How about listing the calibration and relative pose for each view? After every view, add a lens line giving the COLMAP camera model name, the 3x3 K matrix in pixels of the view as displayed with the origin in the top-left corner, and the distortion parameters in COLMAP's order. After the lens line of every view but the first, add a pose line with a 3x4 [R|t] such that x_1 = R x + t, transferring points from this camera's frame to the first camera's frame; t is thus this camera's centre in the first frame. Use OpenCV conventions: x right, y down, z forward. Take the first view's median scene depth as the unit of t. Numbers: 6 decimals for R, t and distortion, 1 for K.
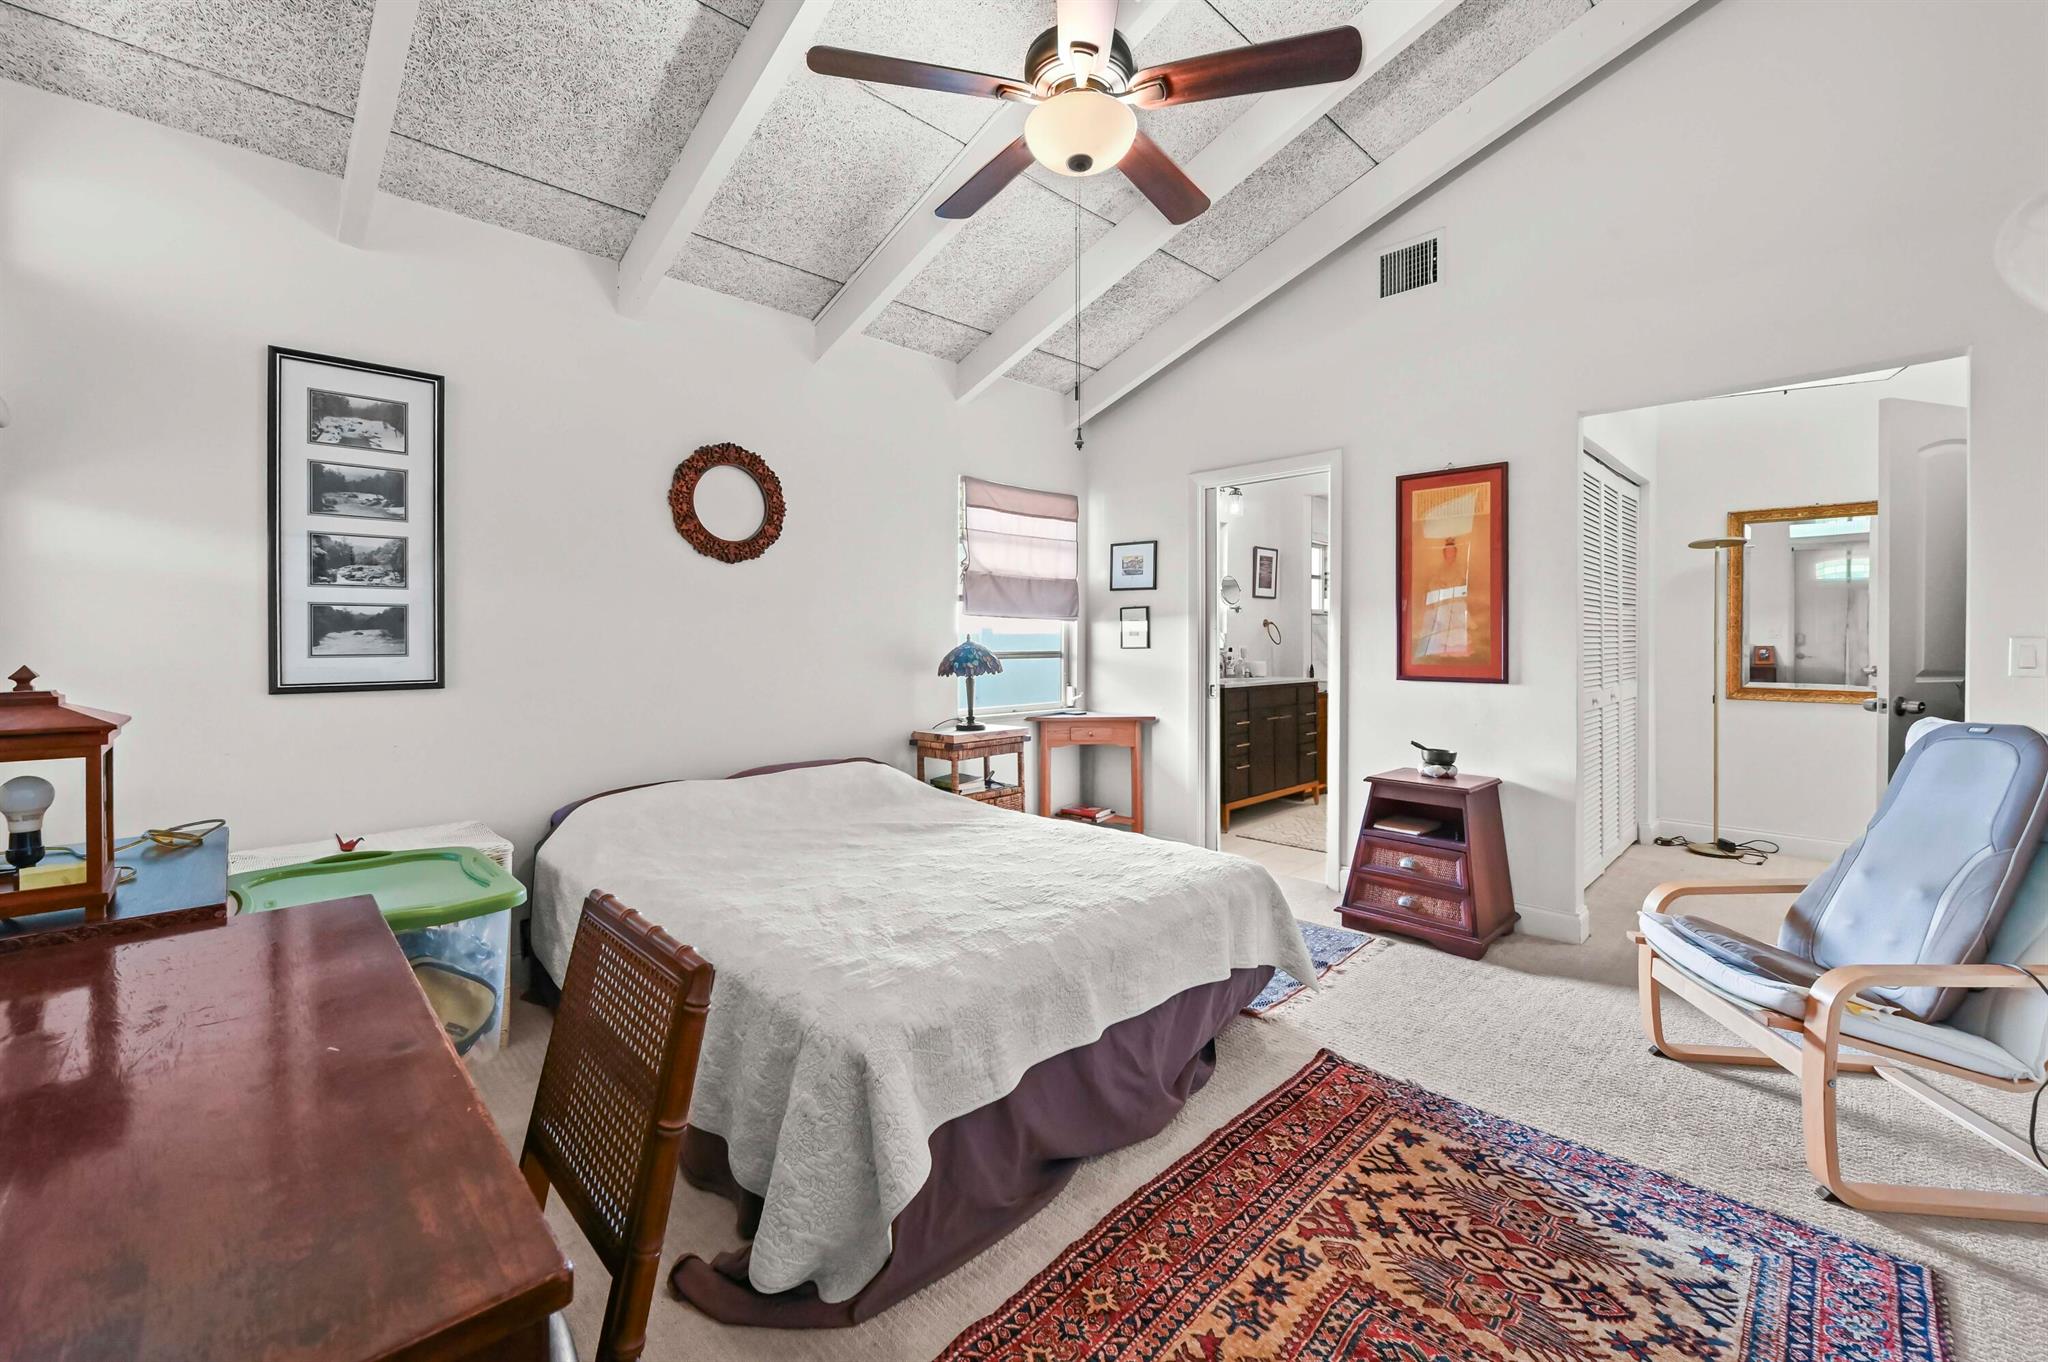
lens RADIAL K [[822.5, 0, 1024.4], [0, 822.5, 655.7], [0, 0, 1]] dist [-0.008299, 0.000269]
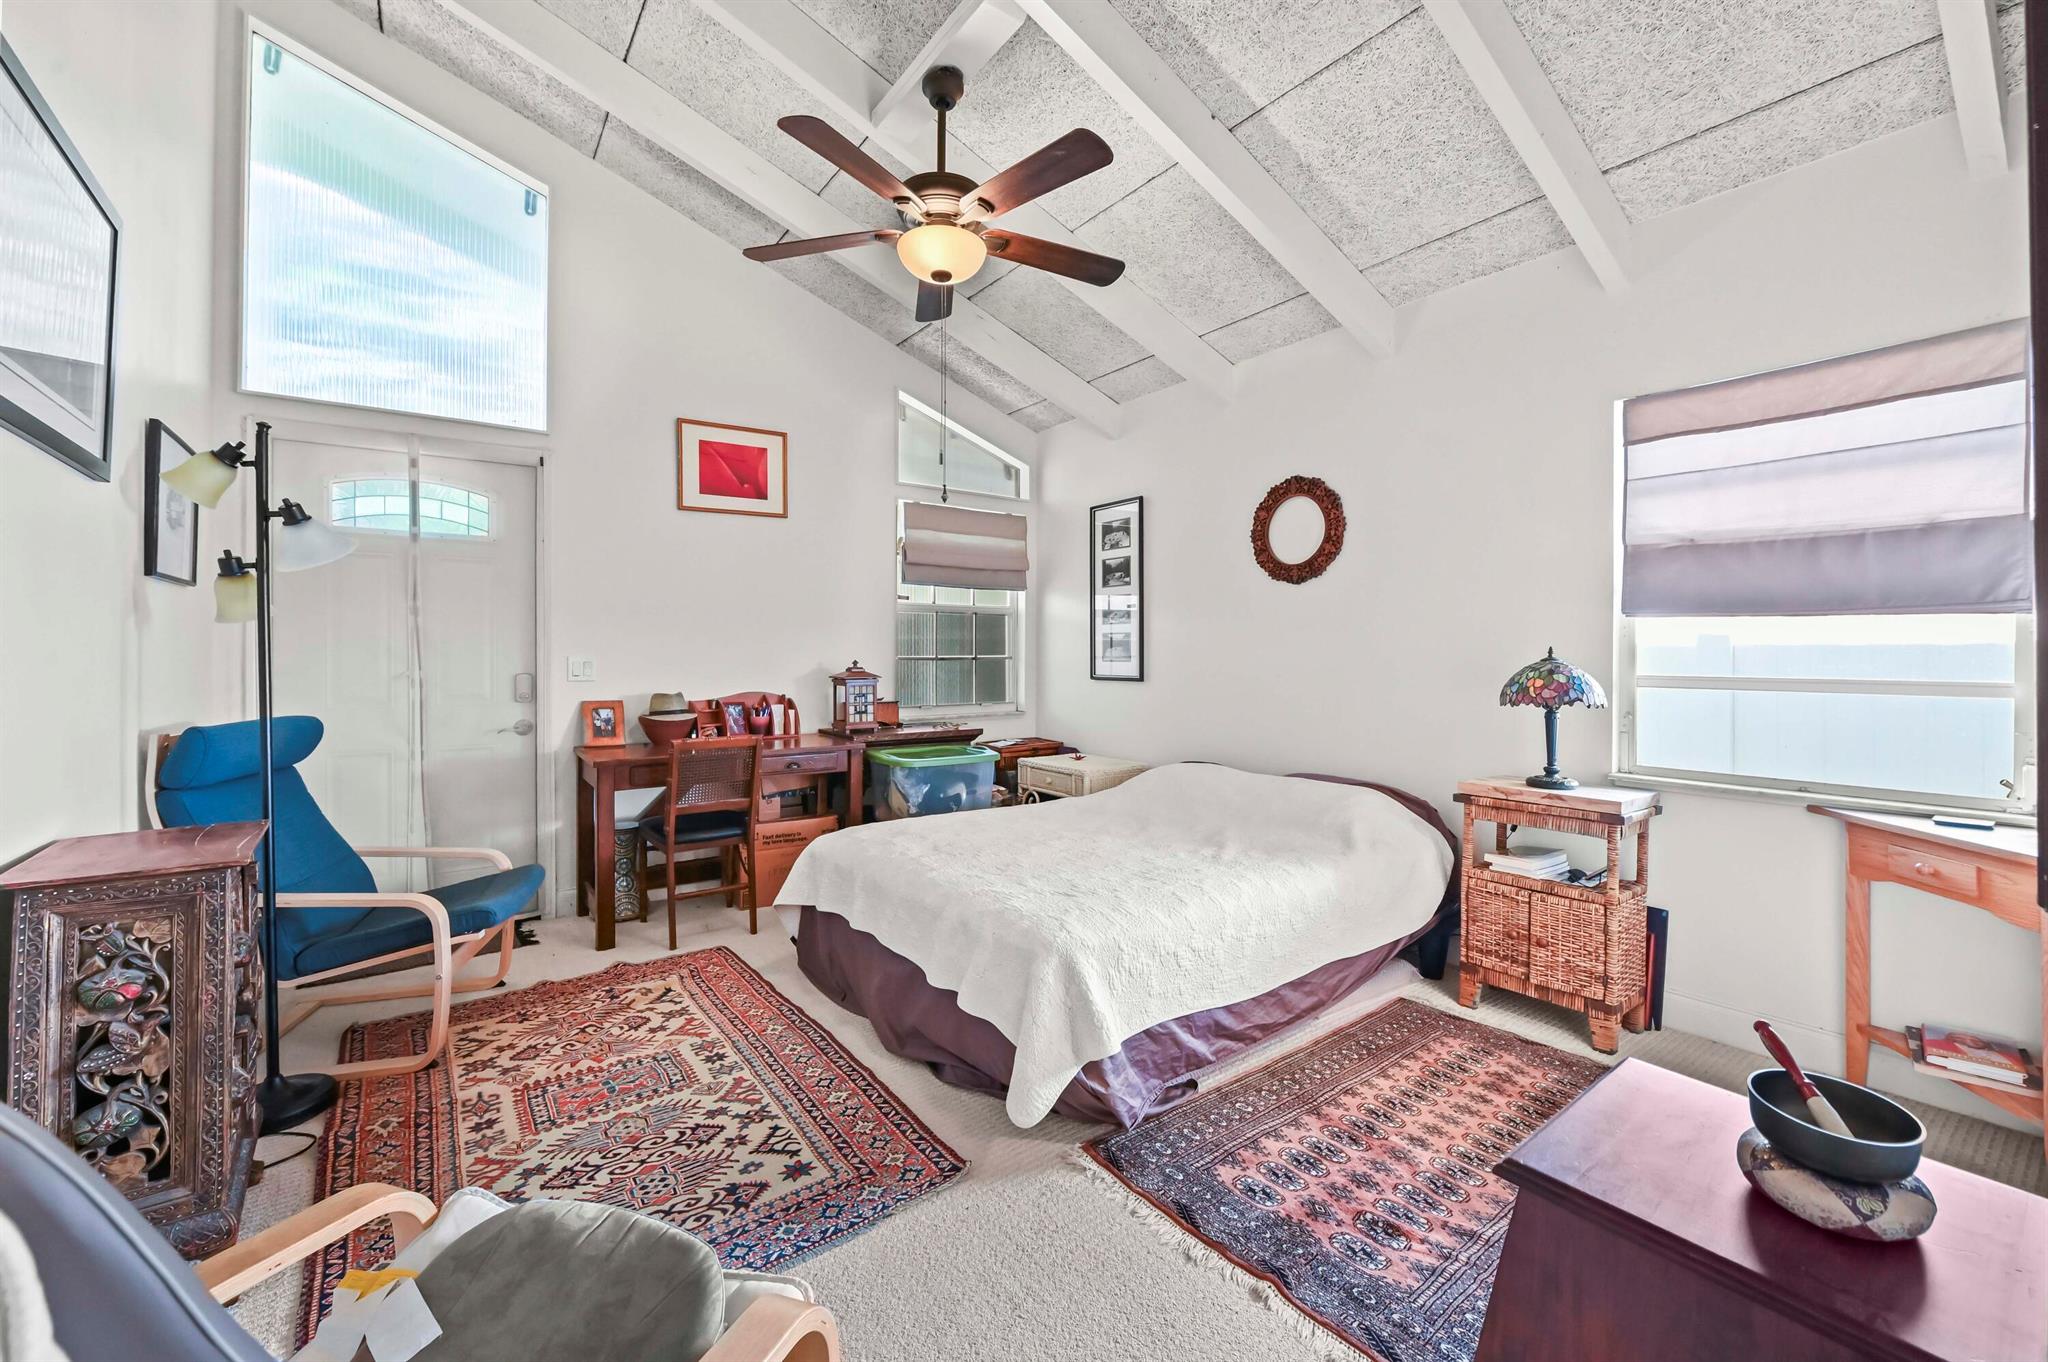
lens RADIAL K [[822.5, 0, 1024.4], [0, 822.5, 655.7], [0, 0, 1]] dist [-0.008299, 0.000269]
pose [[-0.137032, 0.005023, -0.990554, 1.384834], [-0.021218, 0.999743, 0.008005, -0.029952], [0.990339, 0.022115, -0.136890, 1.384740]]
